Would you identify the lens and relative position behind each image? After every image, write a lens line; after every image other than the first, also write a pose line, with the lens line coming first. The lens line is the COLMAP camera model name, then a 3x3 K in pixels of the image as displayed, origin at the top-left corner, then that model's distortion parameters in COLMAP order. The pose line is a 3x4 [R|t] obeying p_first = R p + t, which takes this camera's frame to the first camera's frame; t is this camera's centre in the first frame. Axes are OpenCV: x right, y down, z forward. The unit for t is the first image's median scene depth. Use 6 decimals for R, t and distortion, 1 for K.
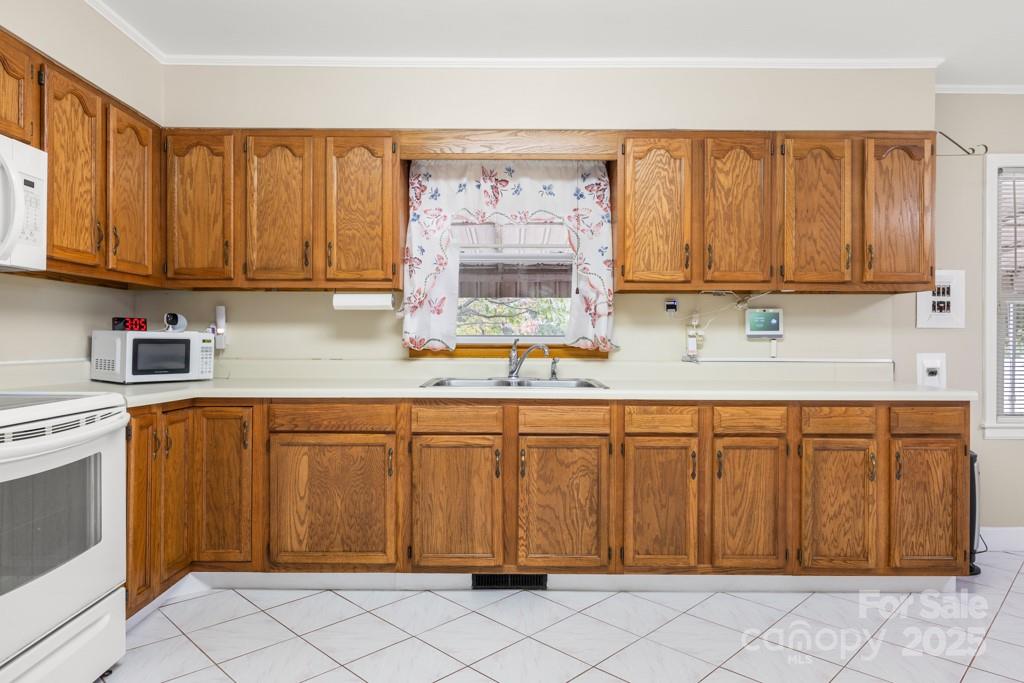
lens RADIAL K [[636.5, 0, 512.0], [0, 636.5, 341.5], [0, 0, 1]] dist [-0.001551, -0.000485]
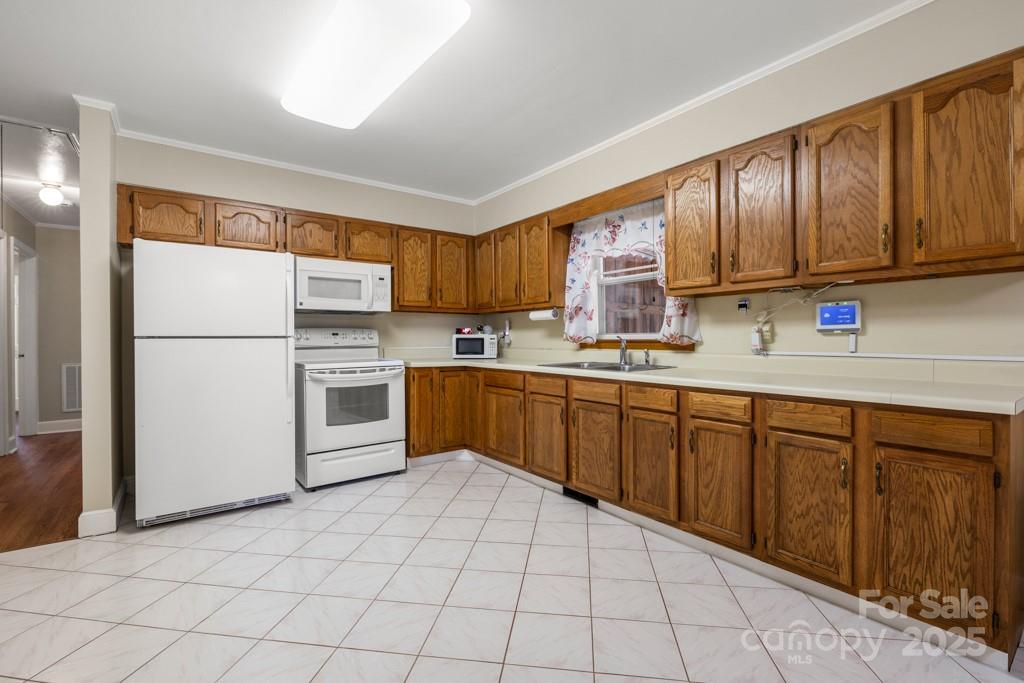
lens RADIAL K [[459.8, 0, 512.0], [0, 459.8, 341.5], [0, 0, 1]] dist [-0.000471, -0.000184]
pose [[0.592105, -0.001561, -0.805859, 0.794034], [0.005046, 0.999986, 0.001771, 0.006057], [0.805845, -0.005115, 0.592104, 0.226401]]
